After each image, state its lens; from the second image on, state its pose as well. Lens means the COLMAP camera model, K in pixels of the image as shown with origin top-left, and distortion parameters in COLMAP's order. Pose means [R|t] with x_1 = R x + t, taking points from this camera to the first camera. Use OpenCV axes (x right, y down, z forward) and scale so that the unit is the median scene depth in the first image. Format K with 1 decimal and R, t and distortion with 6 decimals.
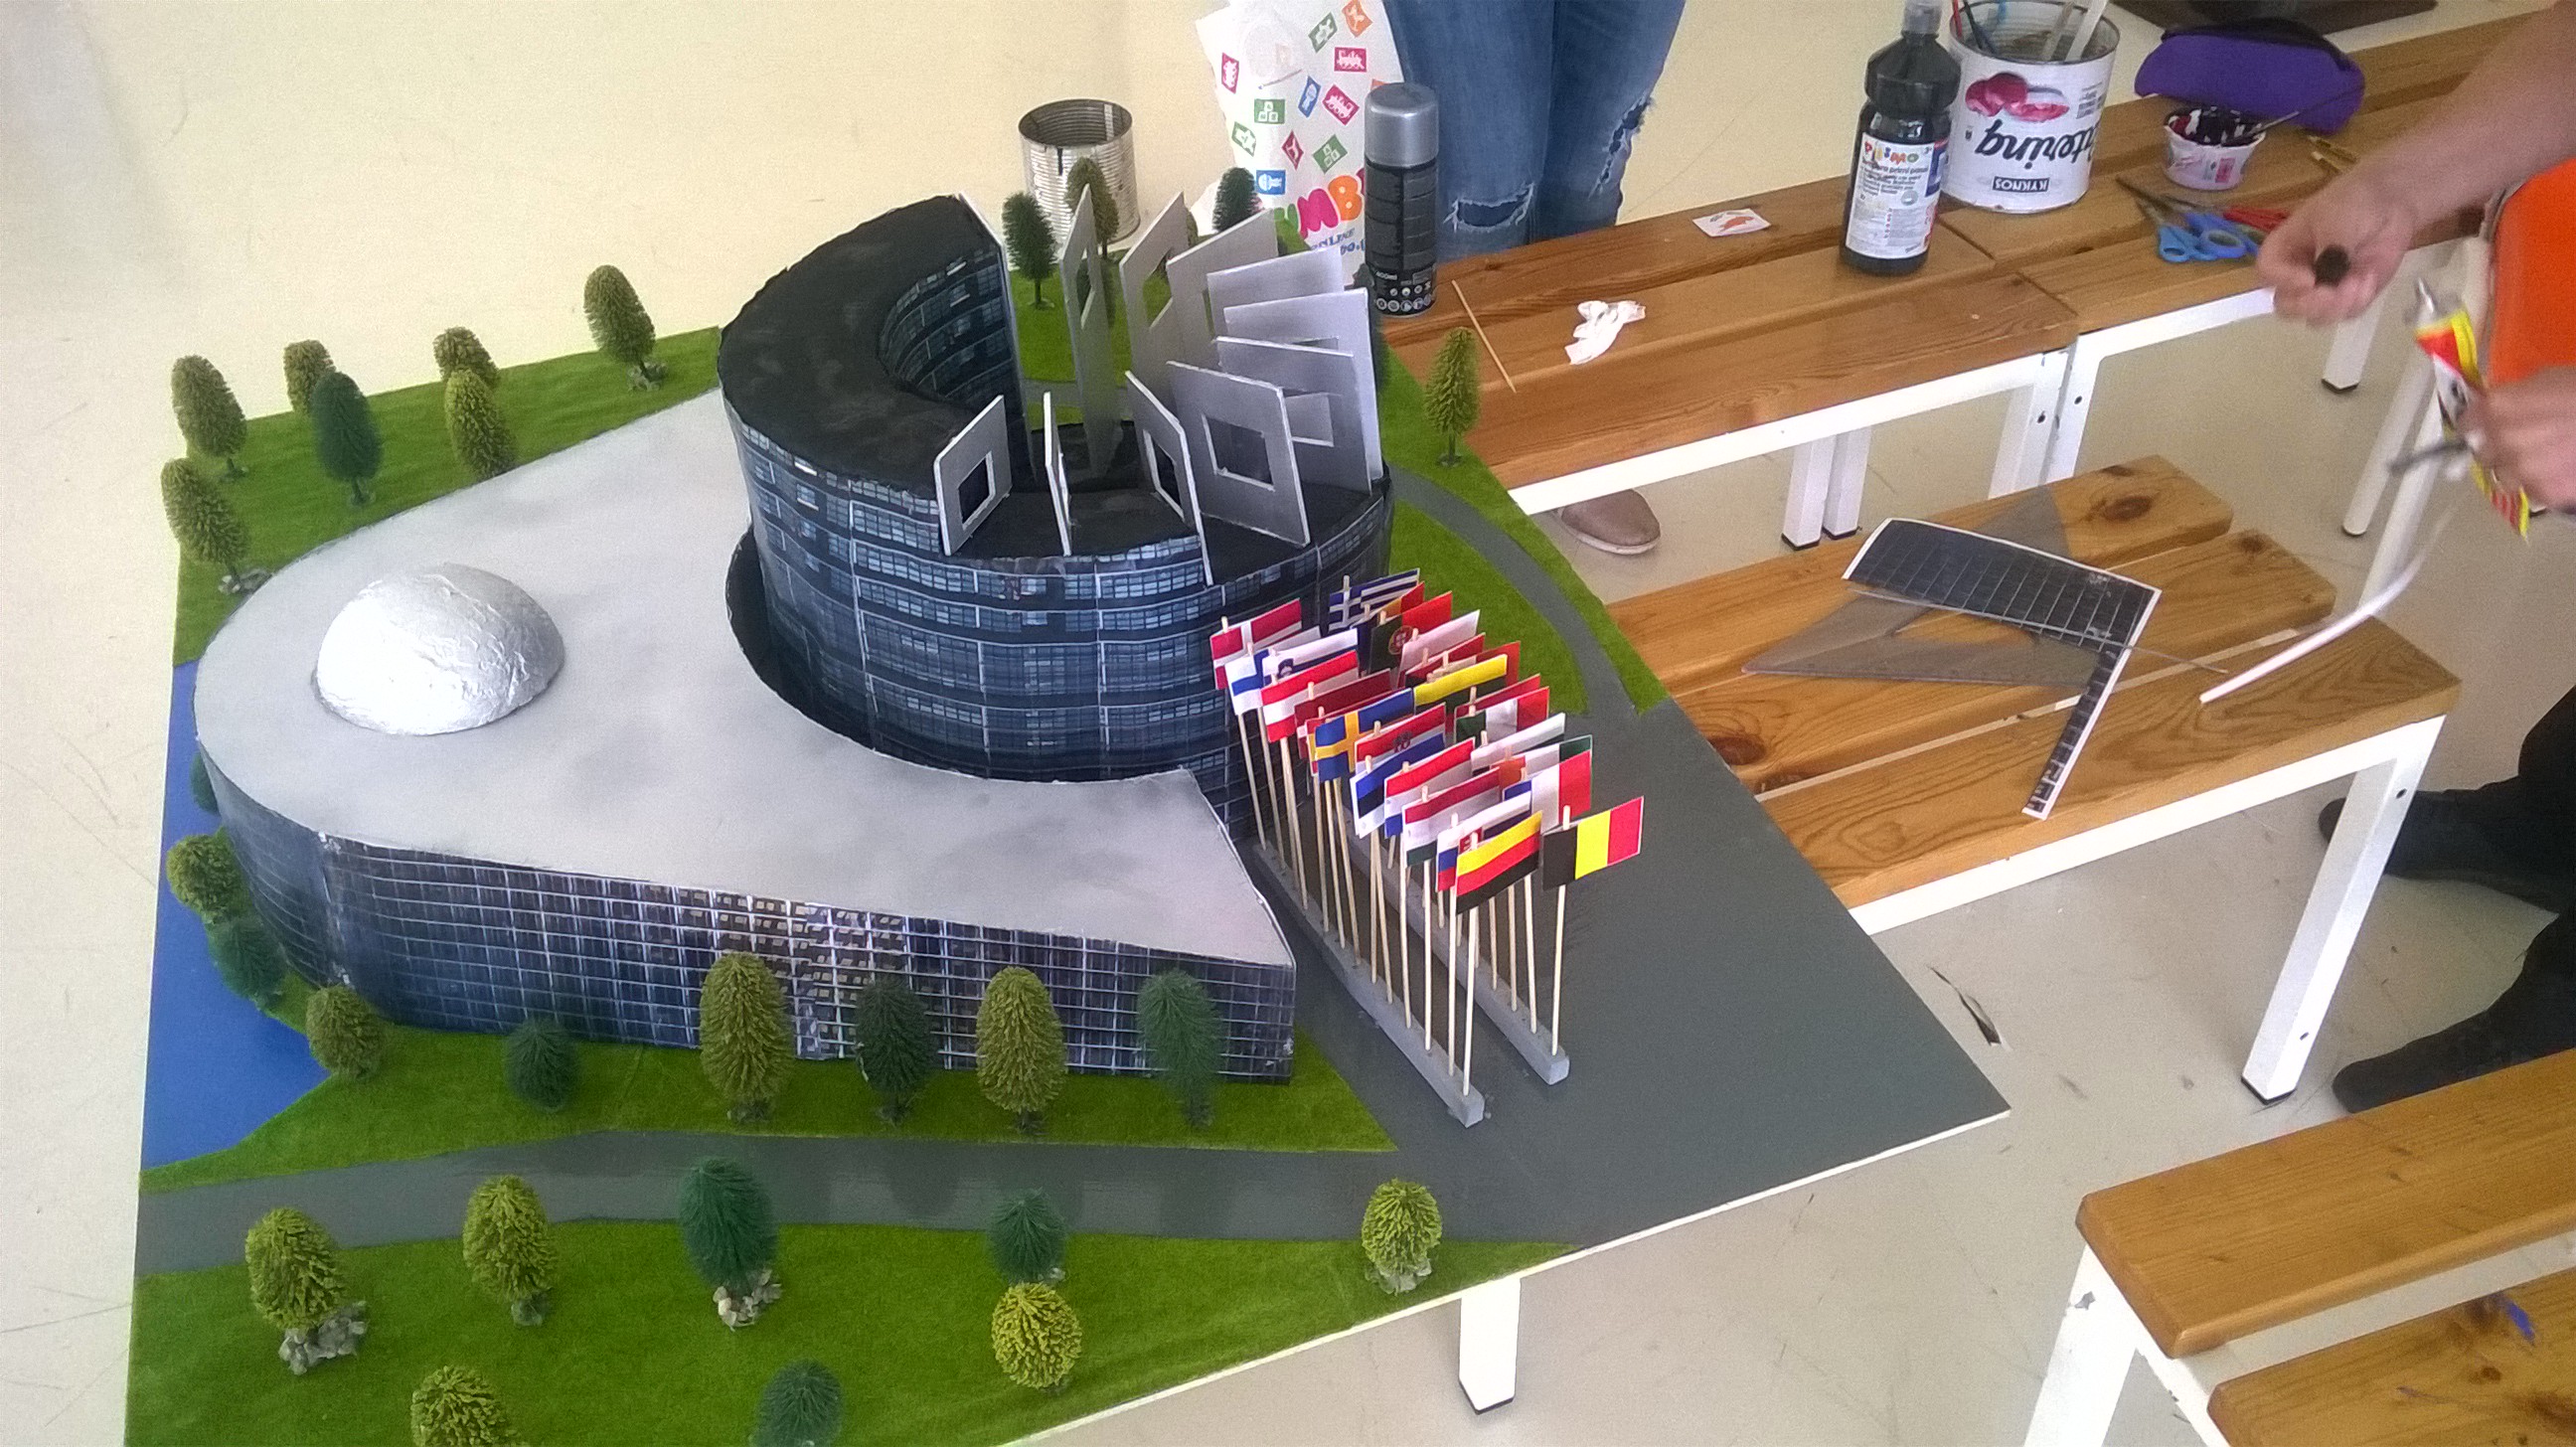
lens RADIAL K [[2169.1, 0, 1295.9], [0, 2169.1, 722.1], [0, 0, 1]] dist [0.055148, -0.134395]
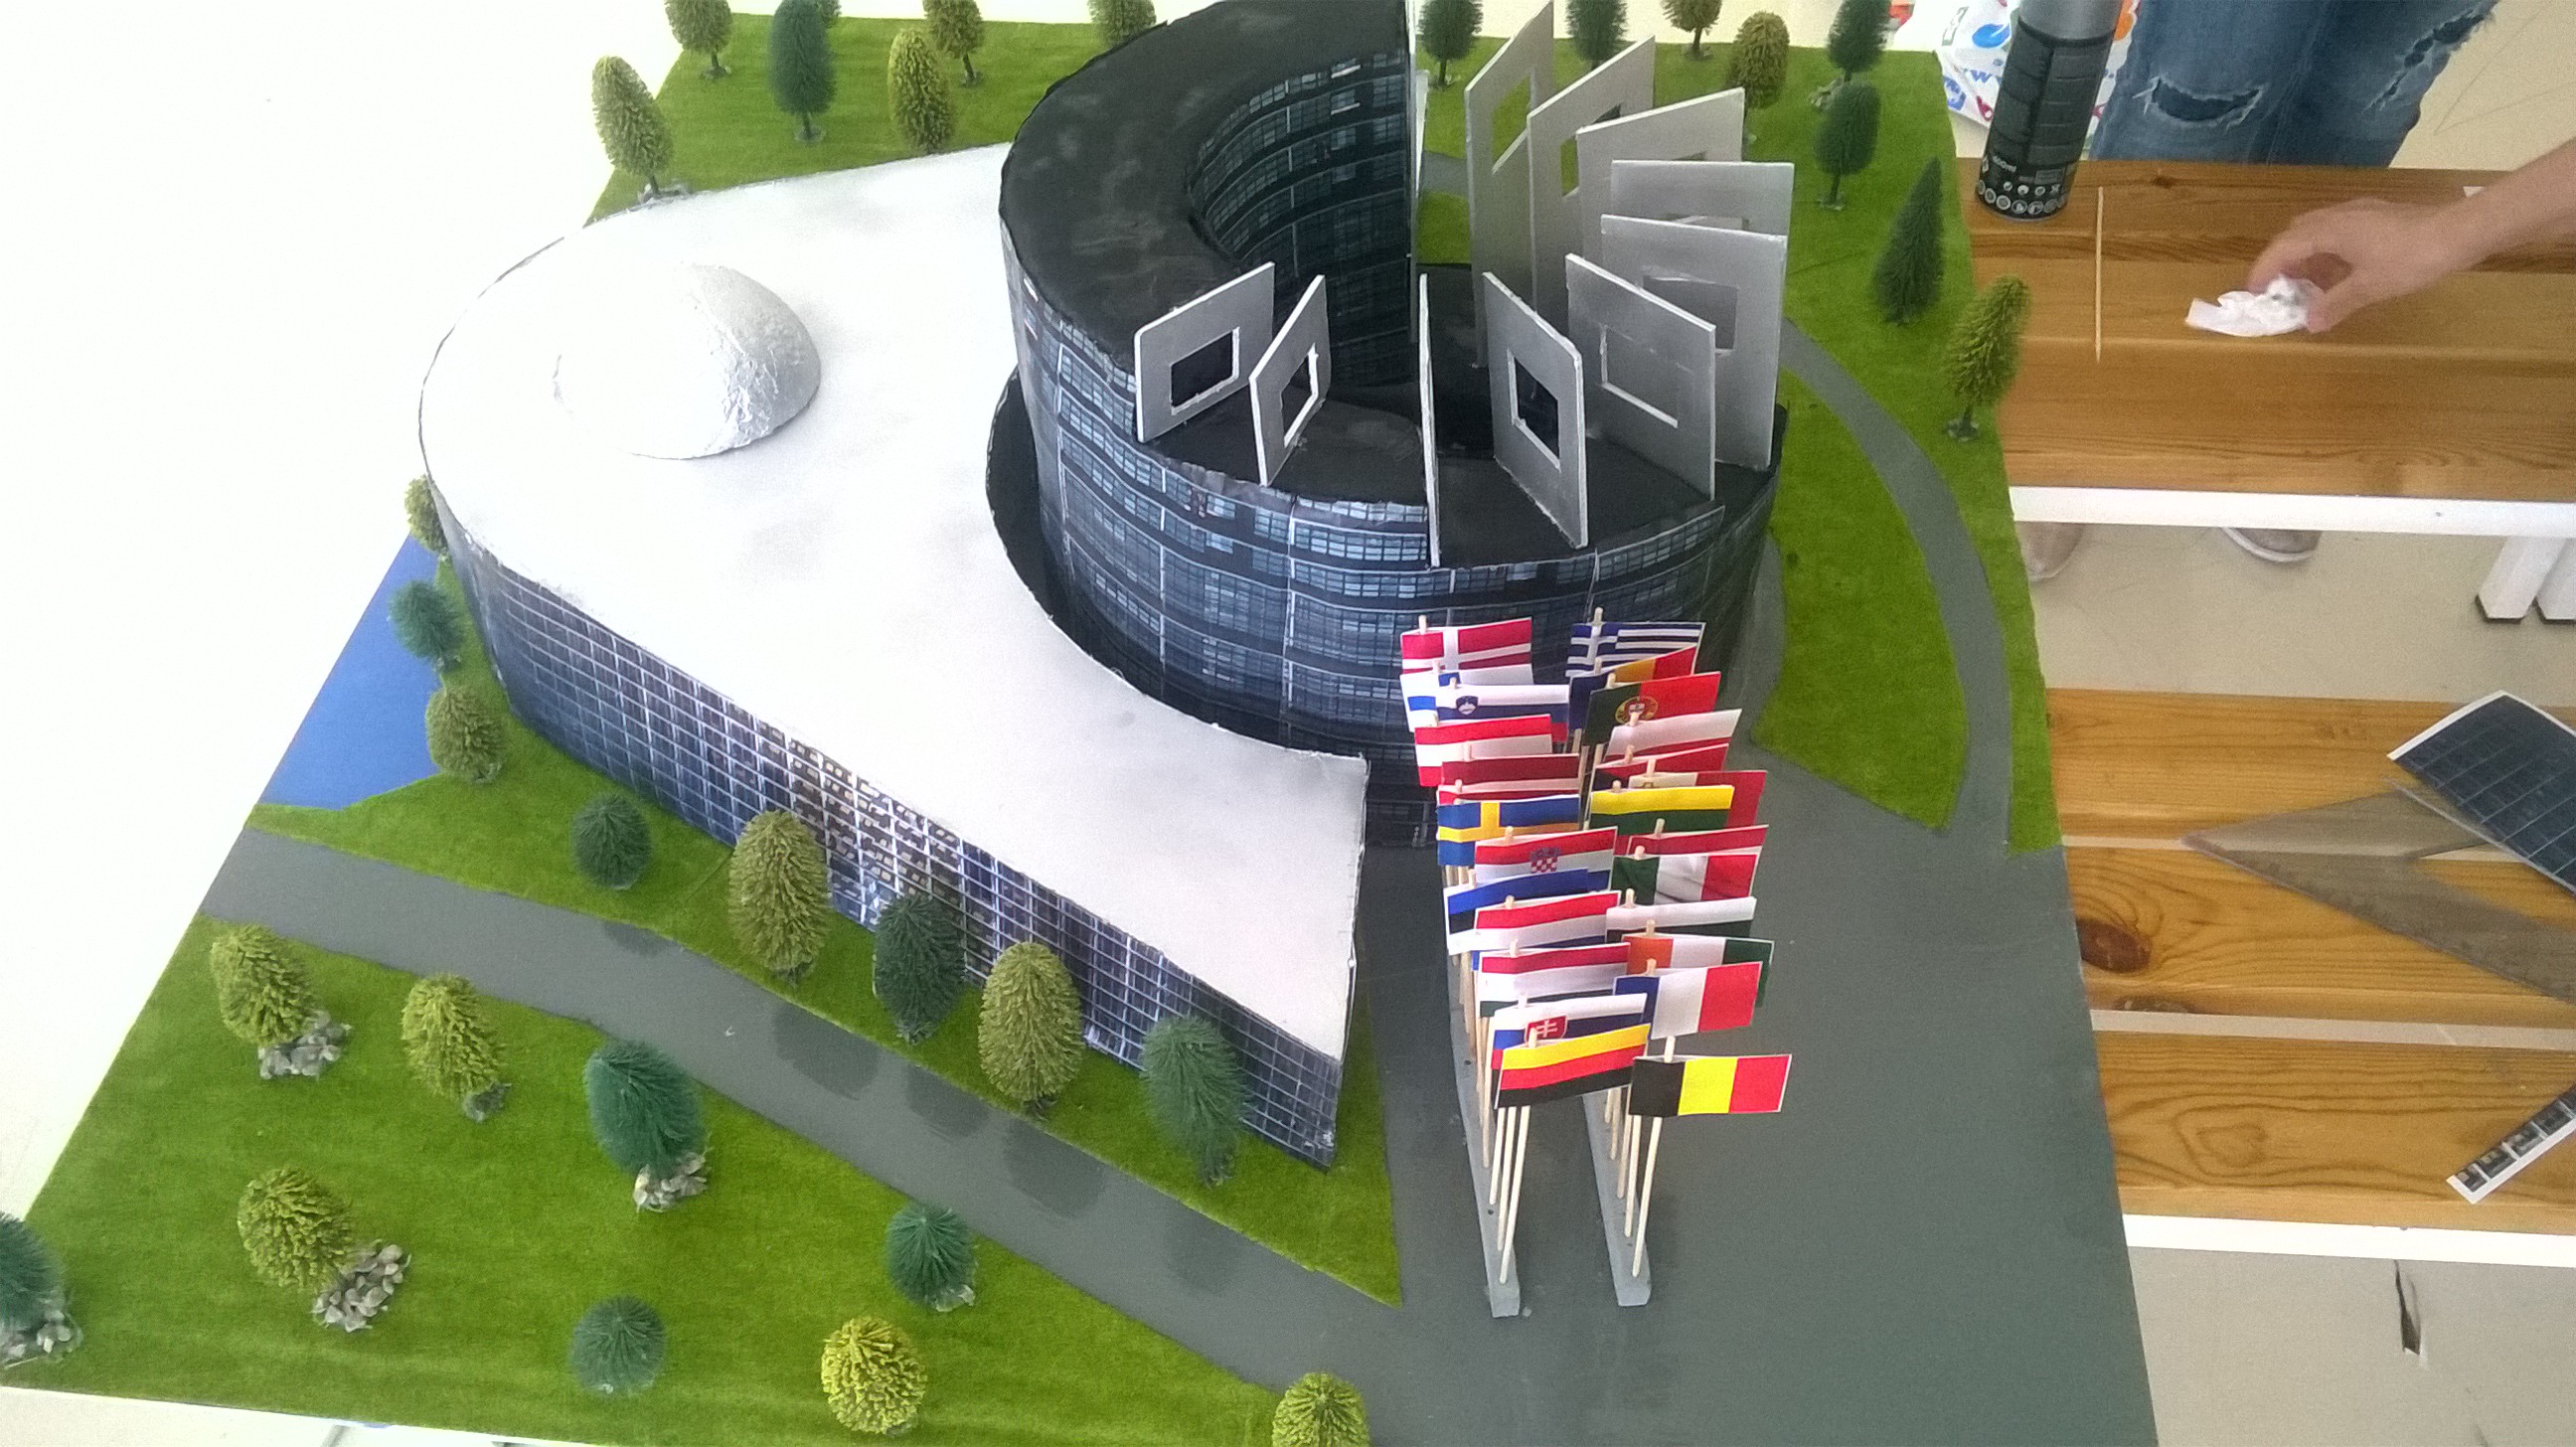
lens RADIAL K [[2169.1, 0, 1295.9], [0, 2169.1, 722.1], [0, 0, 1]] dist [0.055148, -0.134395]
pose [[0.894950, 0.332178, -0.297862, 0.175757], [-0.279699, 0.937836, 0.205505, -0.162639], [0.347610, -0.100605, 0.932226, 0.233339]]
